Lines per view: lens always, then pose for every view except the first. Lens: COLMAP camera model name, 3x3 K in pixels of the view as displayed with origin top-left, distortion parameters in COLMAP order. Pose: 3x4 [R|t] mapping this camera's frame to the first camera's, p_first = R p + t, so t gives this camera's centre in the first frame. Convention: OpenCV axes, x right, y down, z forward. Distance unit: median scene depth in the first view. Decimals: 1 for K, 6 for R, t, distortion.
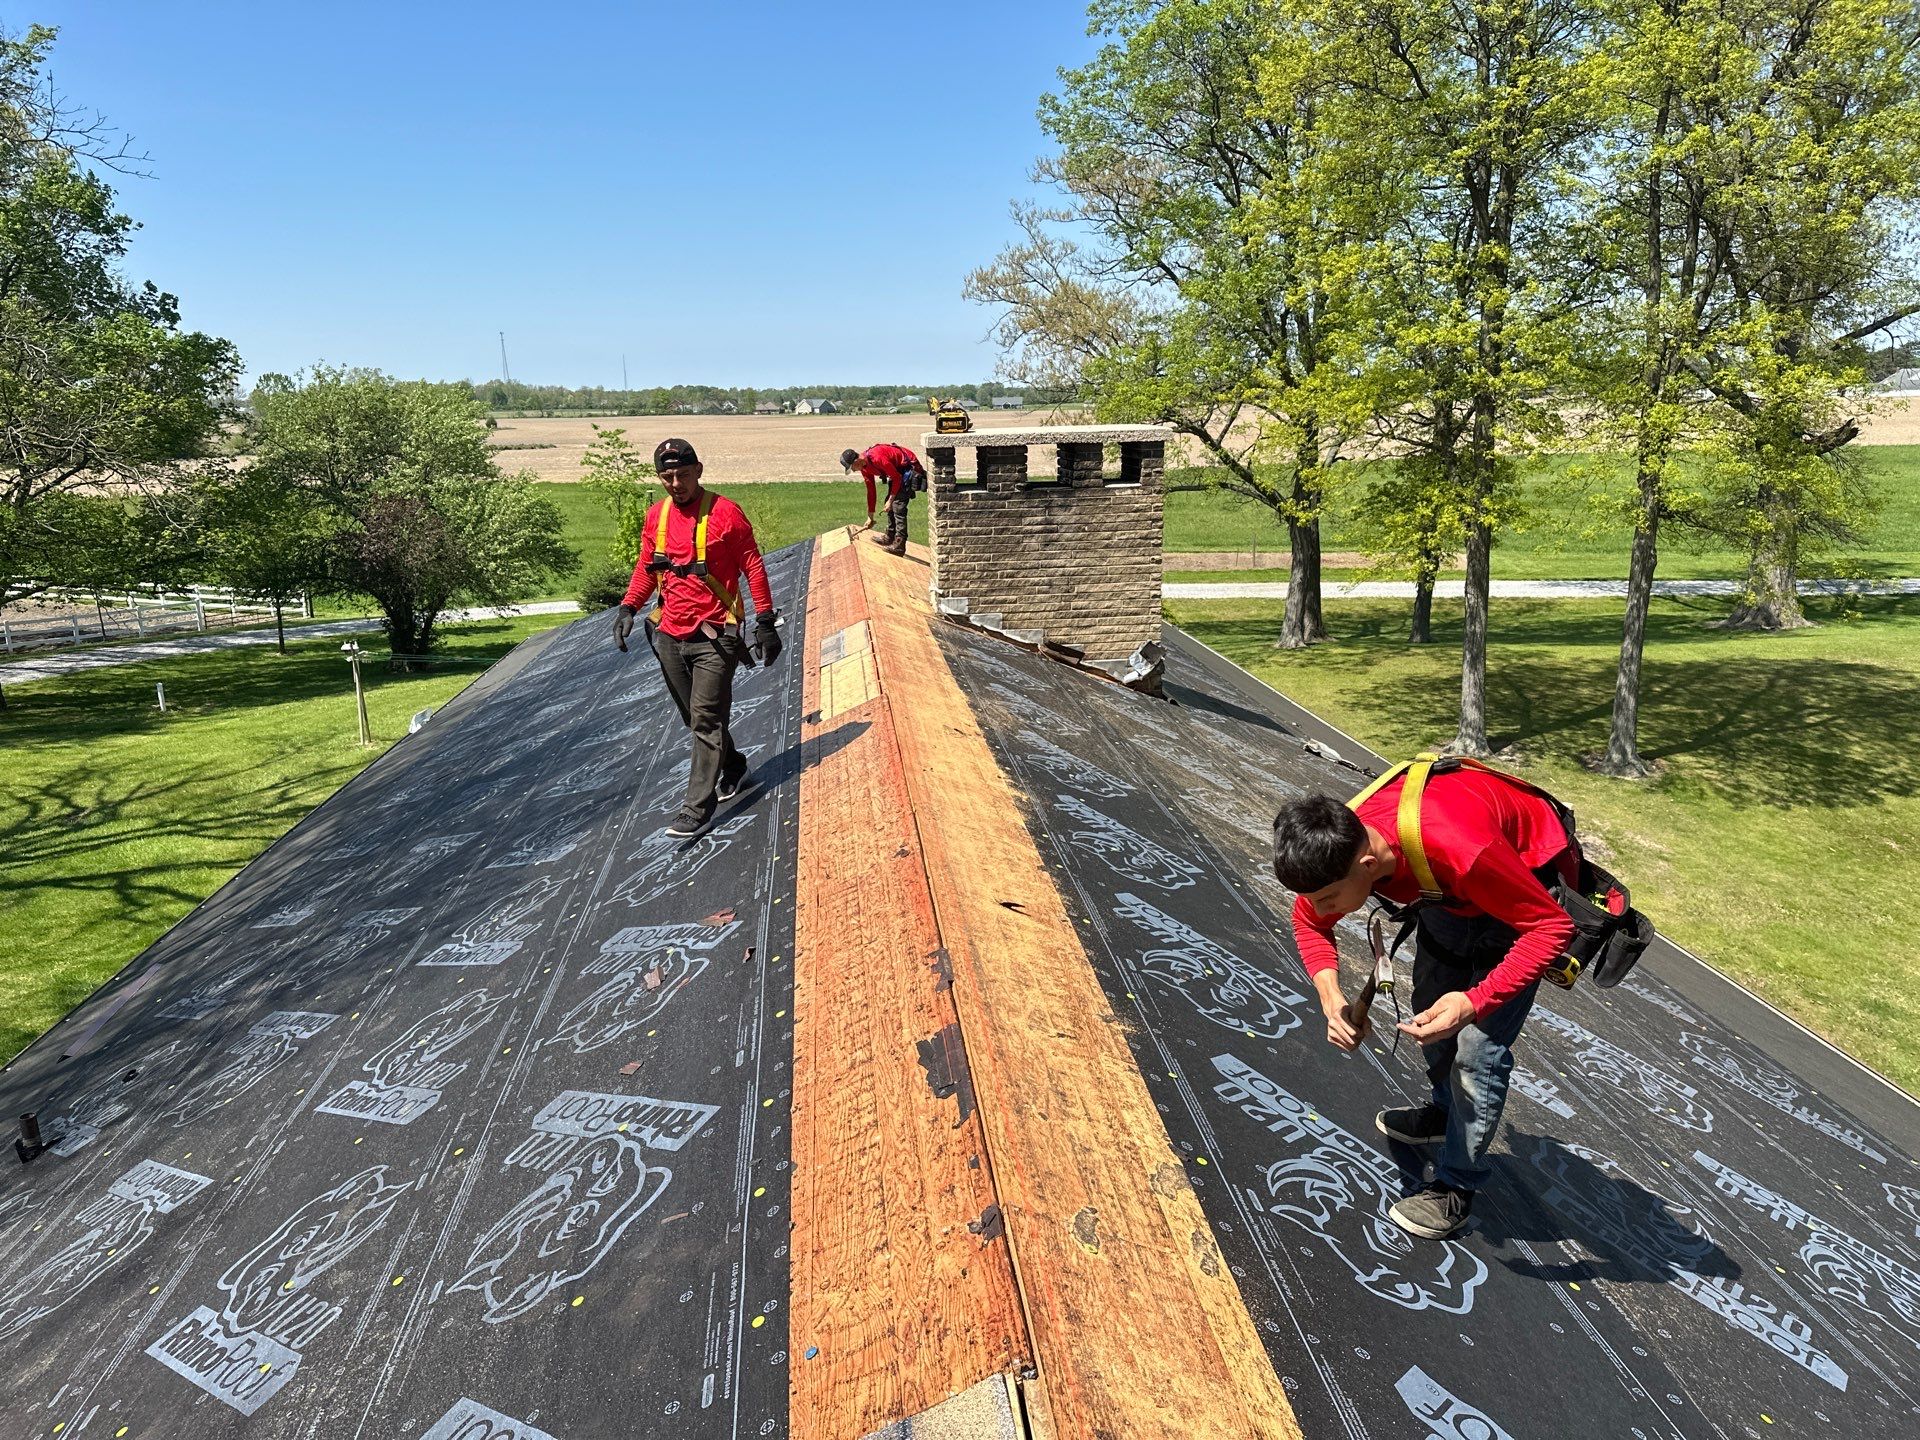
lens RADIAL K [[1349.3, 0, 960.0], [0, 1349.3, 720.0], [0, 0, 1]] dist [0.129823, -0.183749]
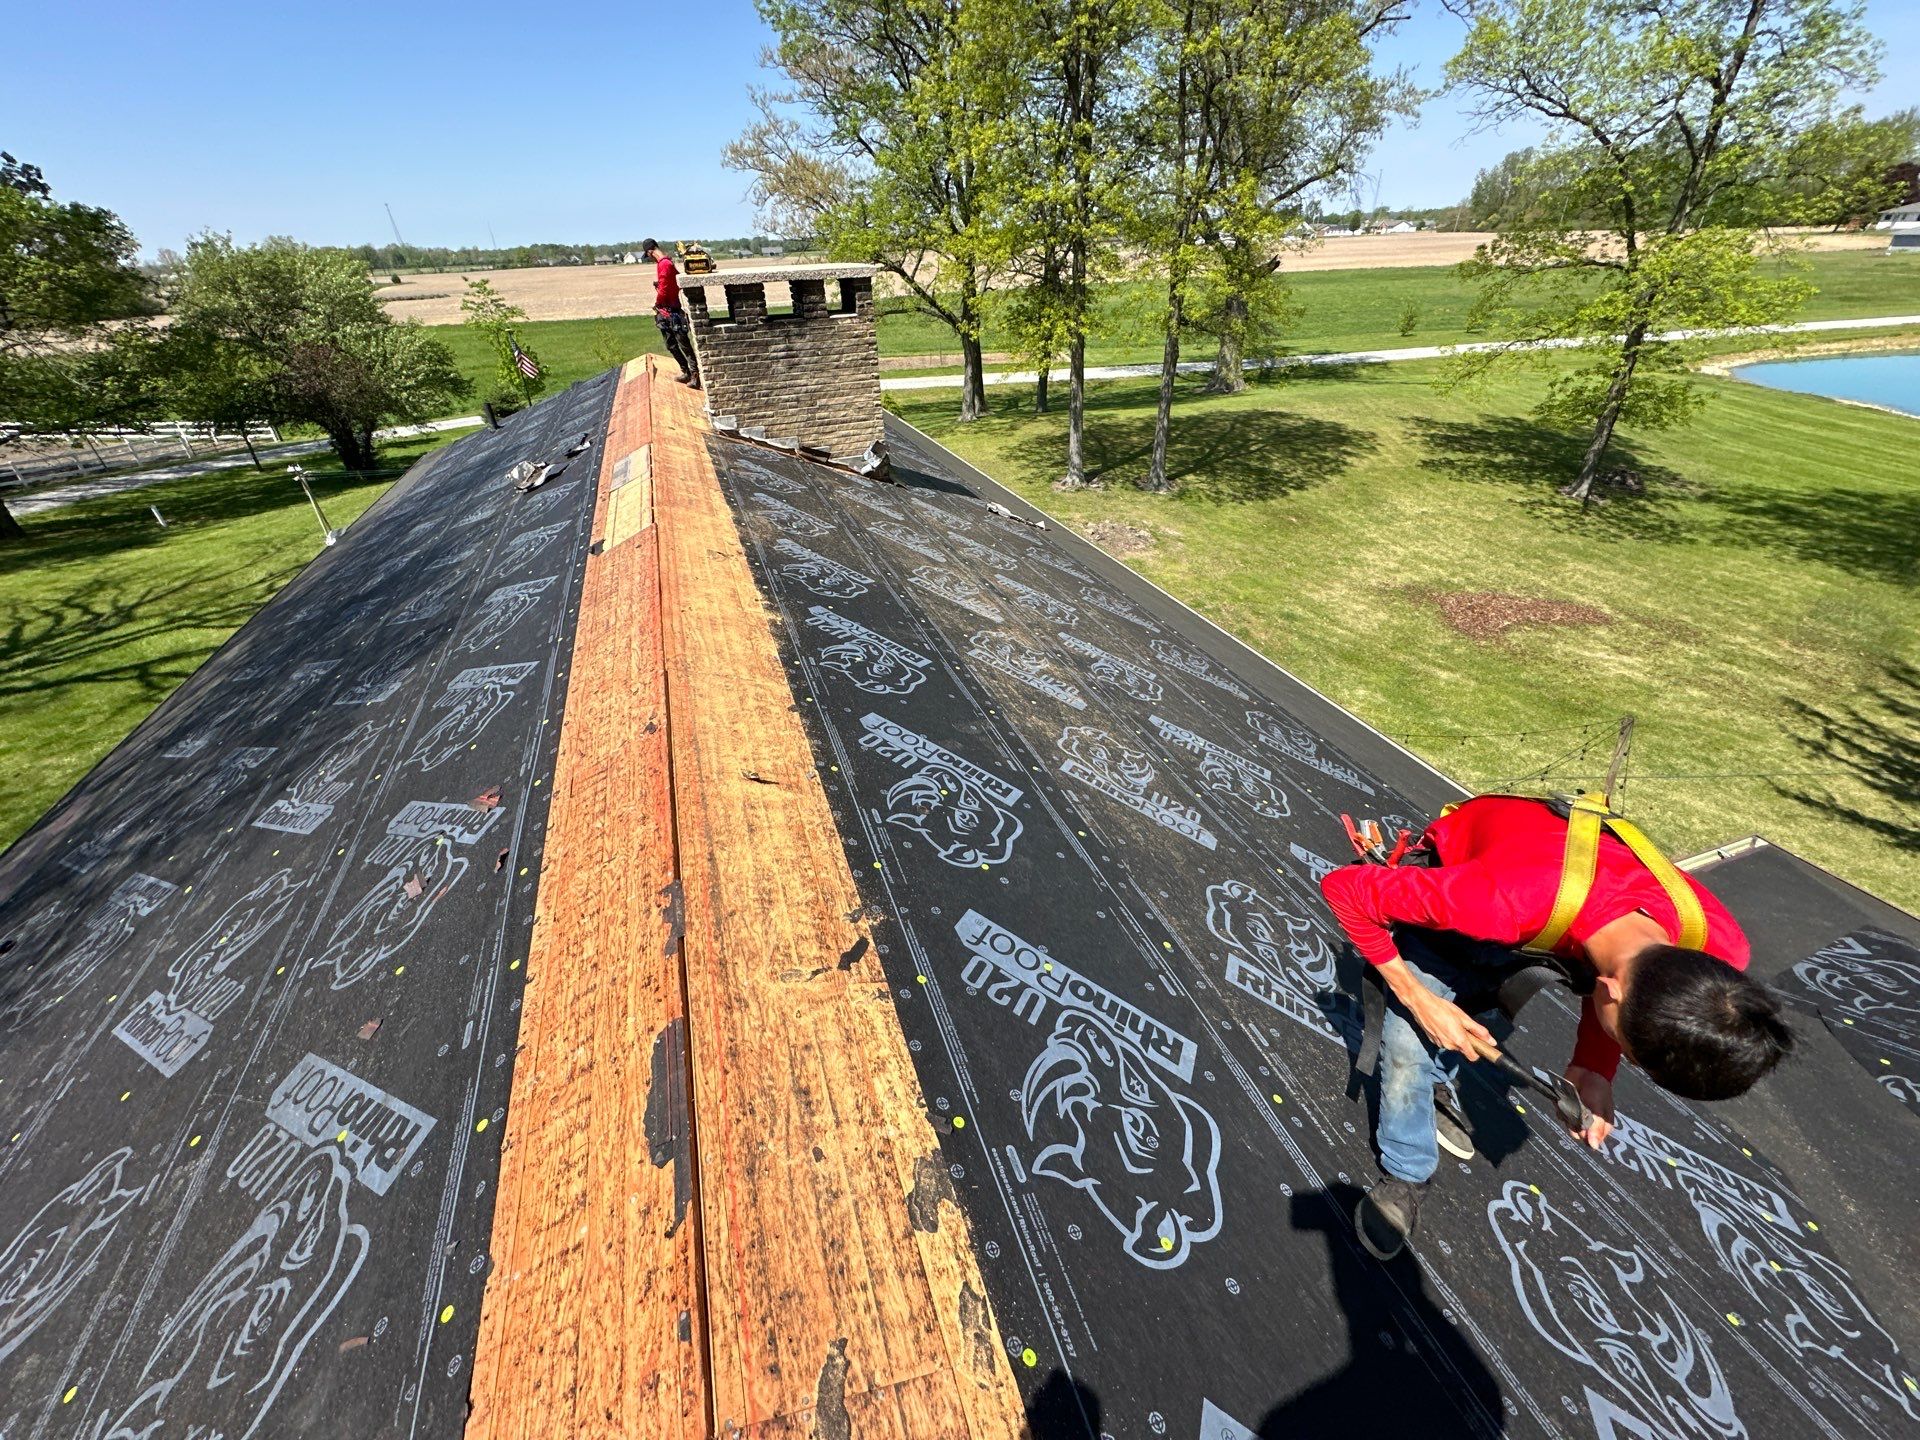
lens RADIAL K [[757.9, 0, 960.0], [0, 757.9, 720.0], [0, 0, 1]] dist [-0.002449, 0.000479]
pose [[0.971430, -0.139572, 0.191947, 0.018934], [0.070850, 0.942457, 0.326734, -0.019760], [-0.226505, -0.303799, 0.925420, 0.098433]]
